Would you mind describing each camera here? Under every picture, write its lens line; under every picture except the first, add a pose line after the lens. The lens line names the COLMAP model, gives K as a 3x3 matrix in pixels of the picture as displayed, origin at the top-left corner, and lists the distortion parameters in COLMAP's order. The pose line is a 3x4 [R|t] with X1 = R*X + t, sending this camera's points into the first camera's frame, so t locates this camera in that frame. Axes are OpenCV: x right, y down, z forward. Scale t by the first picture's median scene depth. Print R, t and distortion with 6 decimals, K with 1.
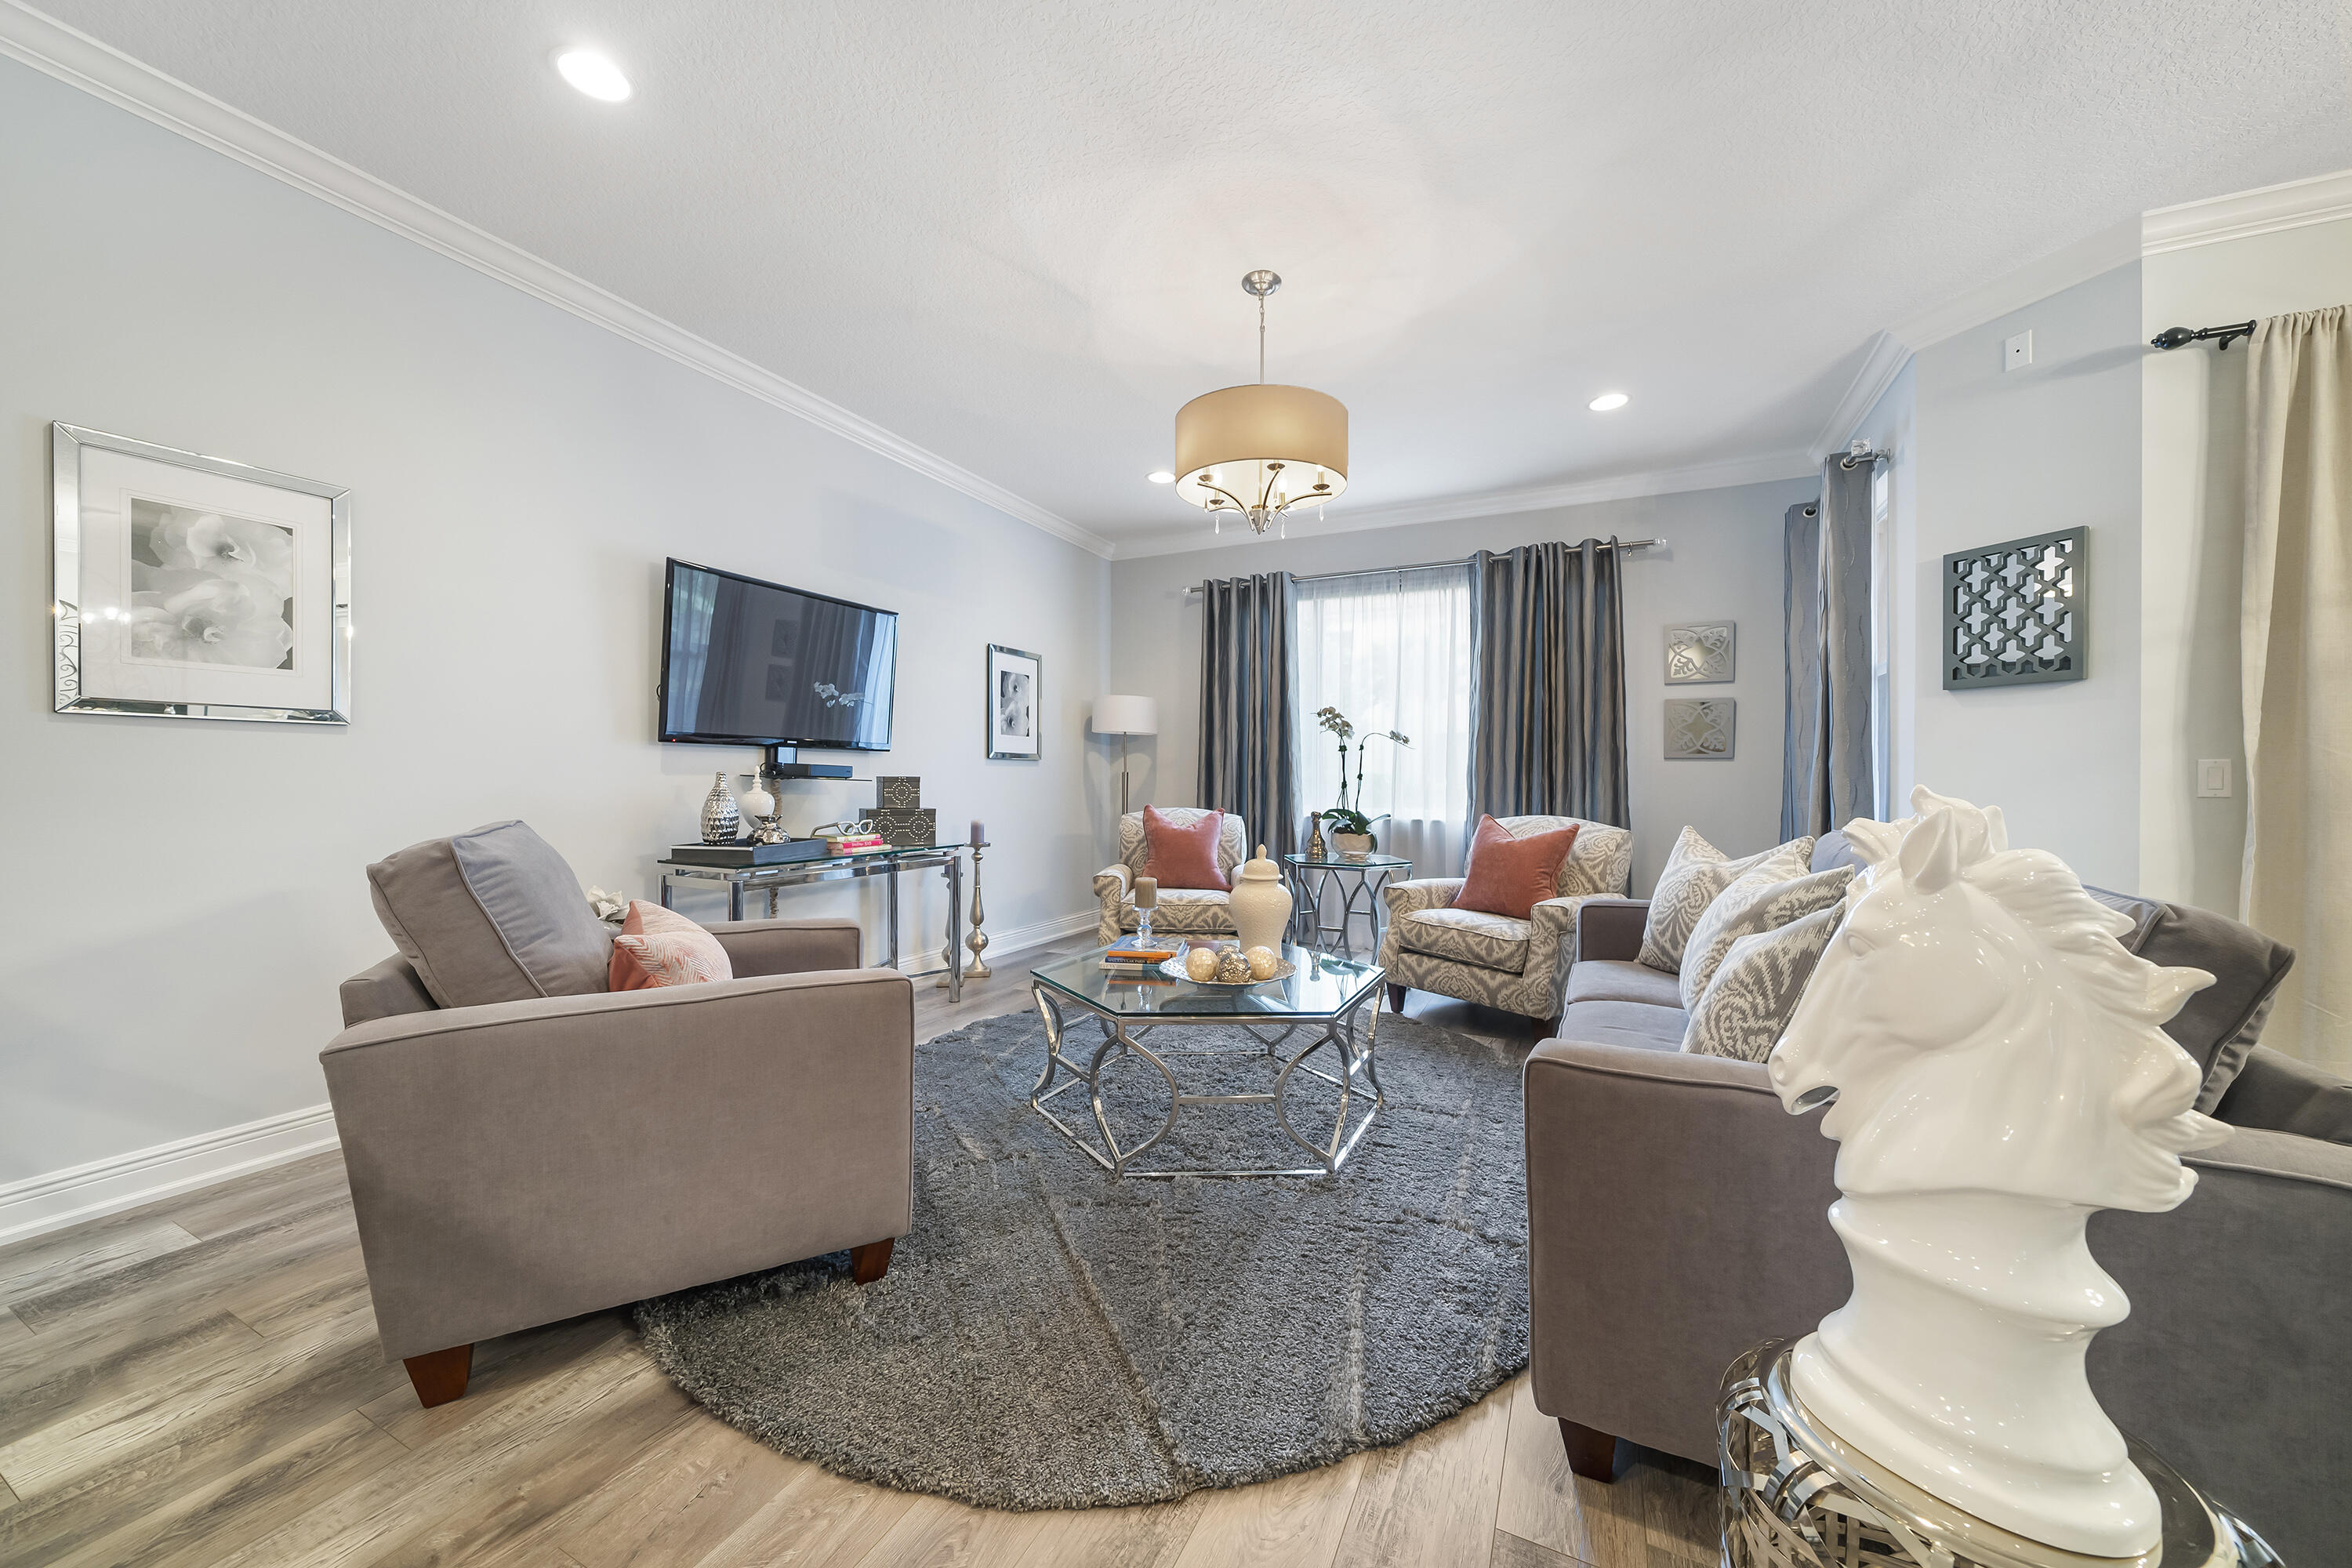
lens RADIAL K [[842.3, 0, 1170.3], [0, 842.3, 788.1], [0, 0, 1]] dist [-0.004941, -0.000220]
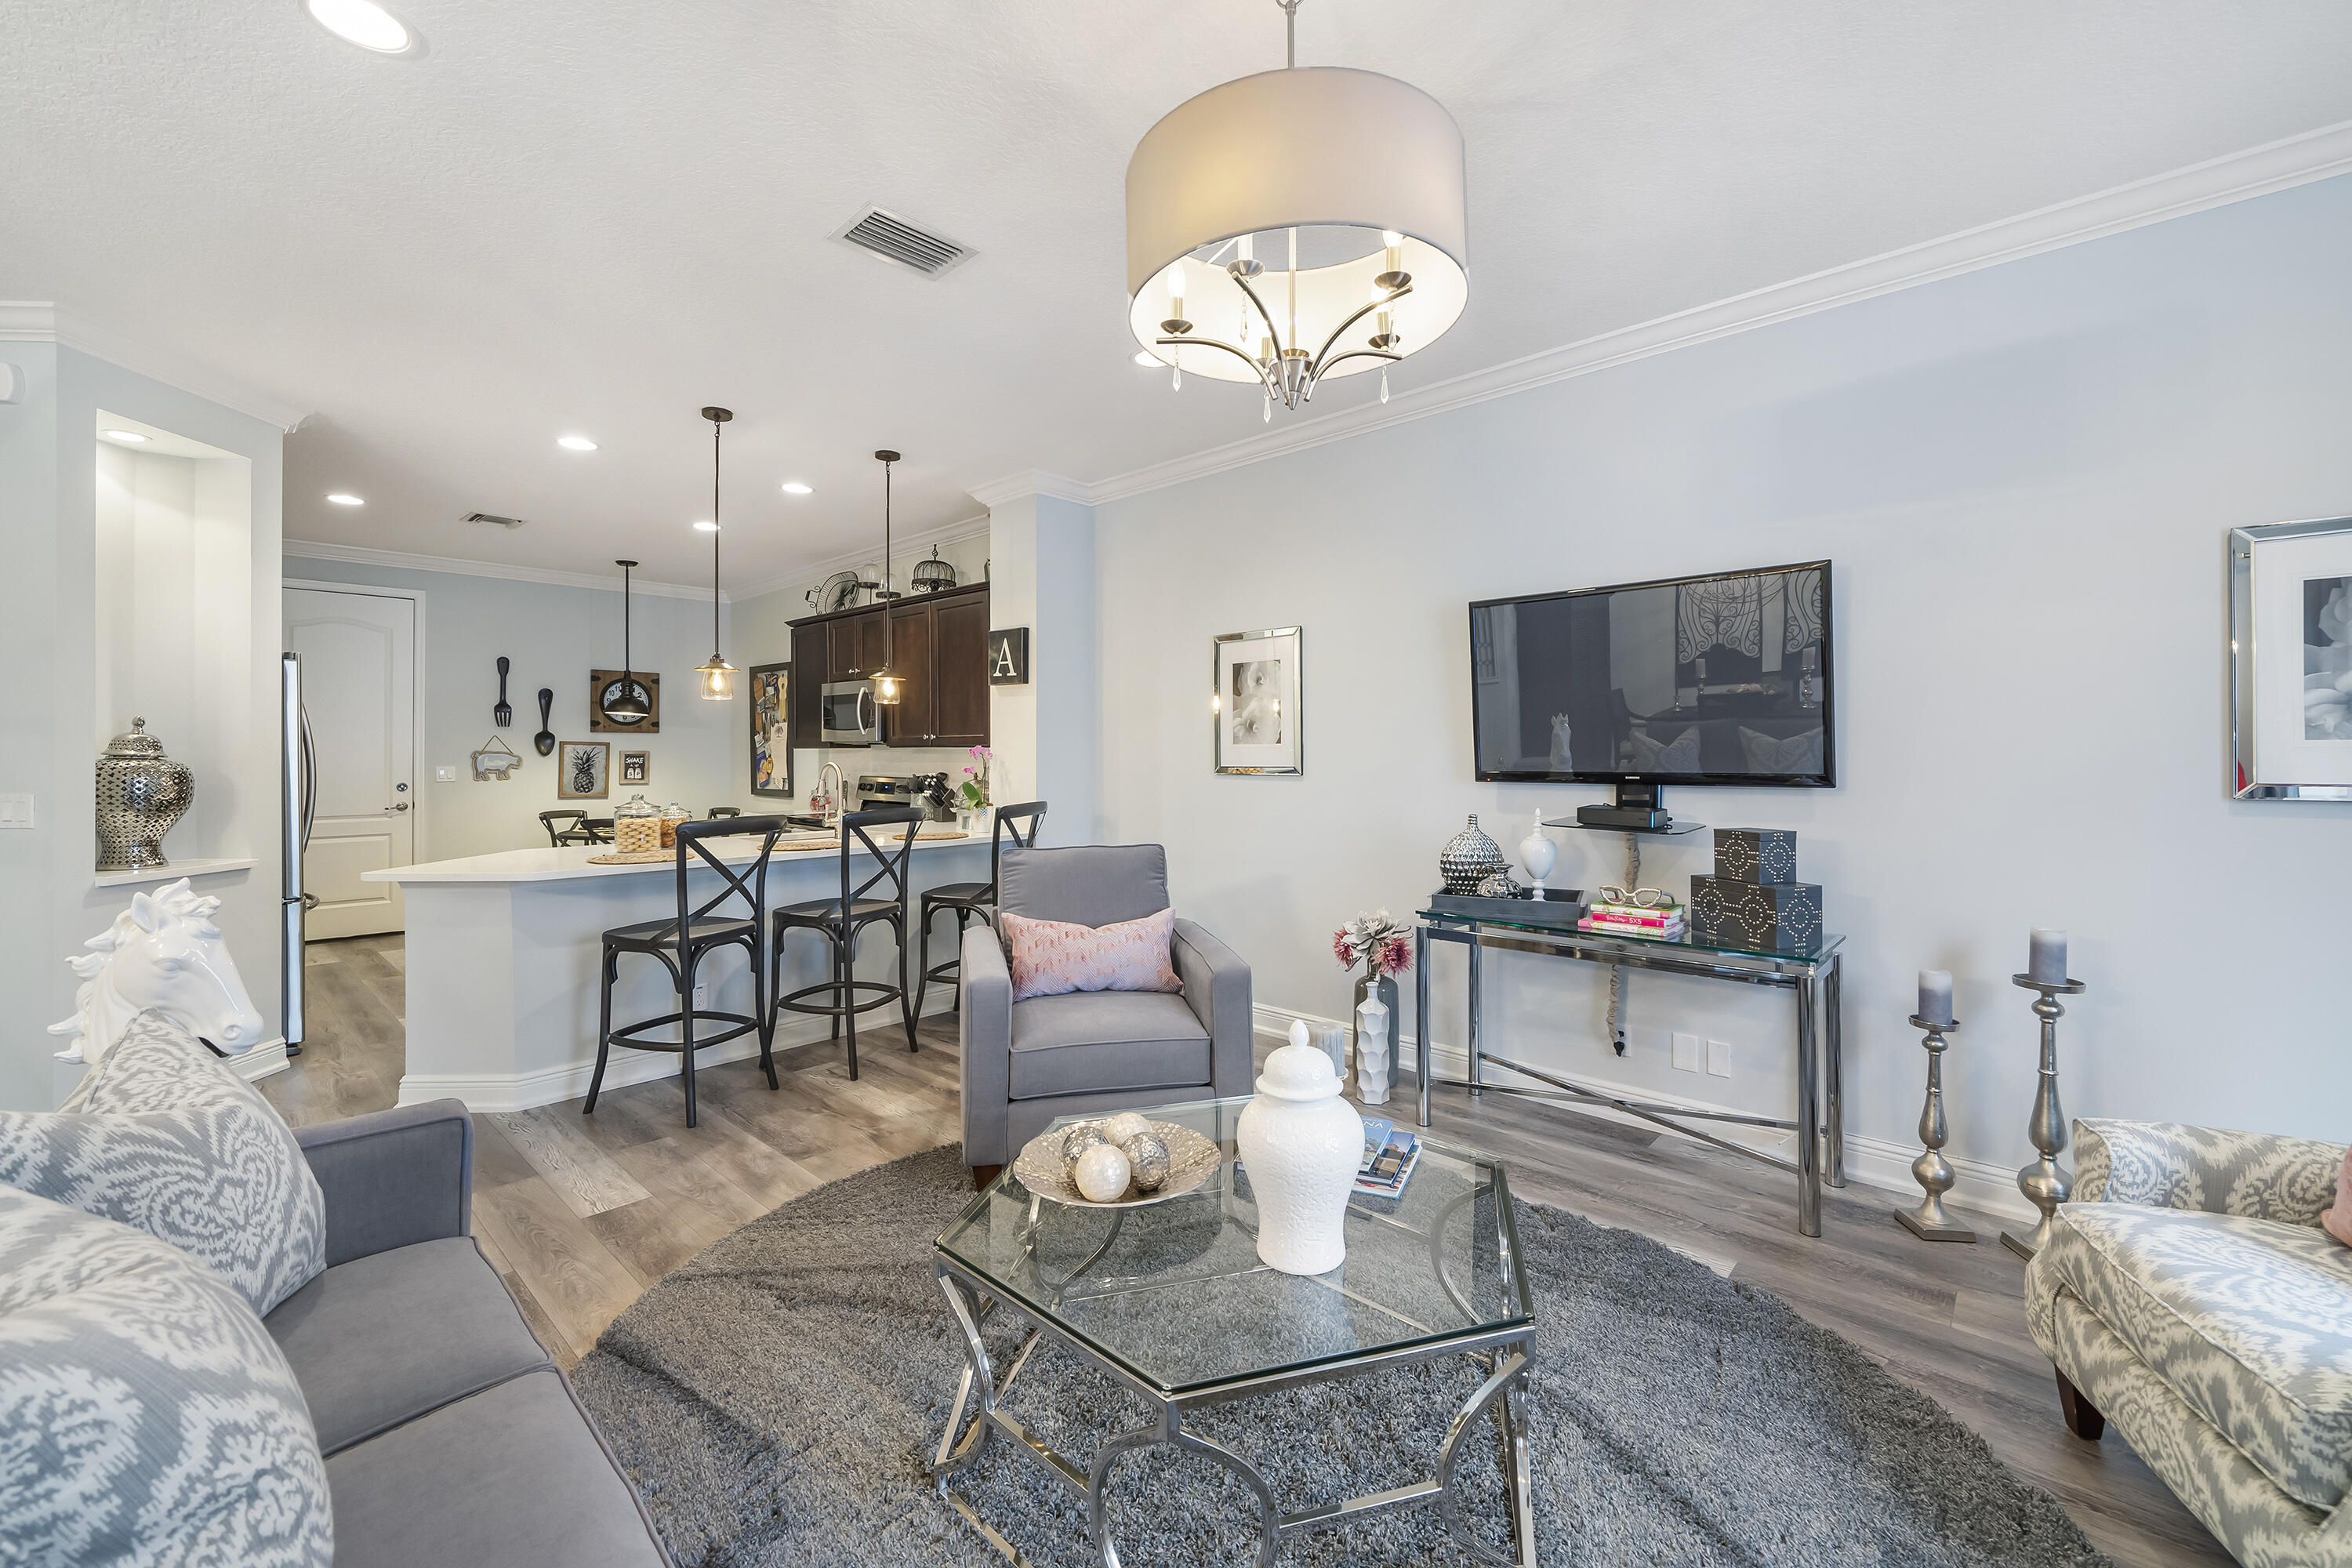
lens RADIAL K [[908.9, 0, 1174.8], [0, 908.9, 761.0], [0, 0, 1]] dist [-0.002499, -0.000345]
pose [[-0.268224, -0.002548, -0.963353, 0.493514], [-0.010929, 0.999940, 0.000398, -0.066516], [0.963295, 0.010635, -0.268236, 0.826428]]
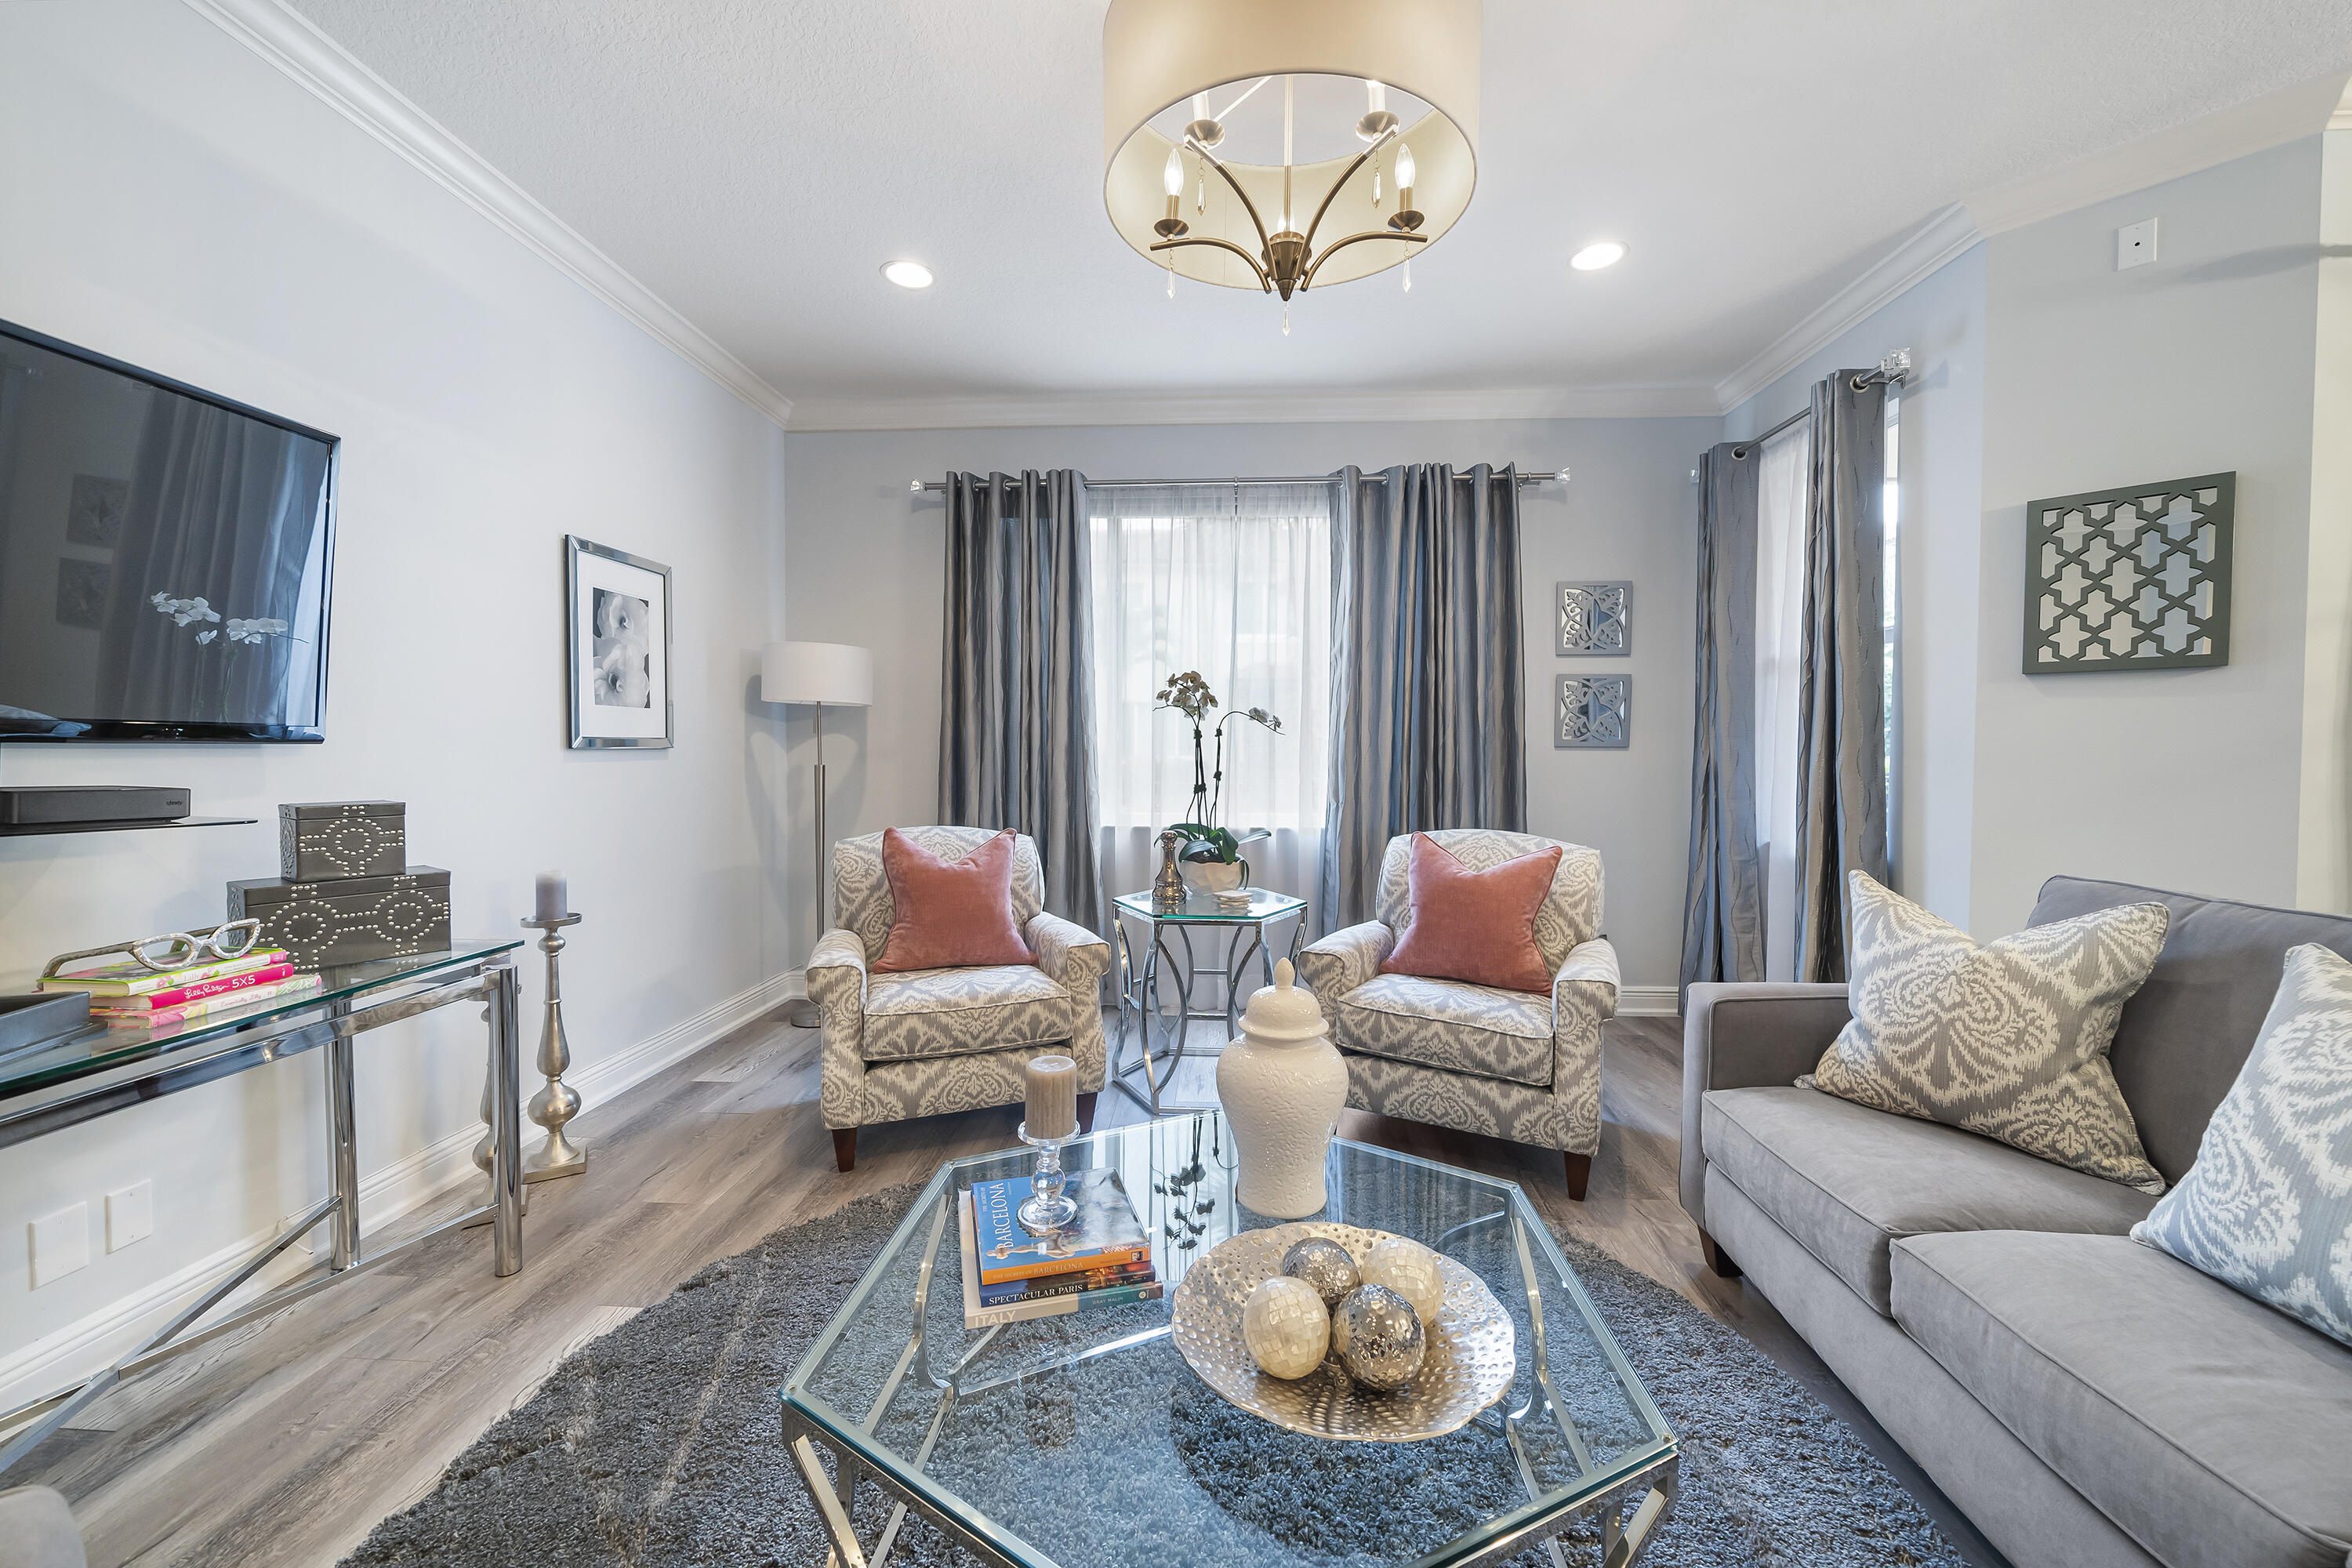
lens RADIAL K [[908.9, 0, 1180.7], [0, 908.9, 771.5], [0, 0, 1]] dist [-0.002499, -0.000345]
pose [[0.920601, -0.014895, 0.390220, -0.113021], [0.008324, 0.999794, 0.018524, -0.038848], [-0.390416, -0.013805, 0.920535, 0.424873]]
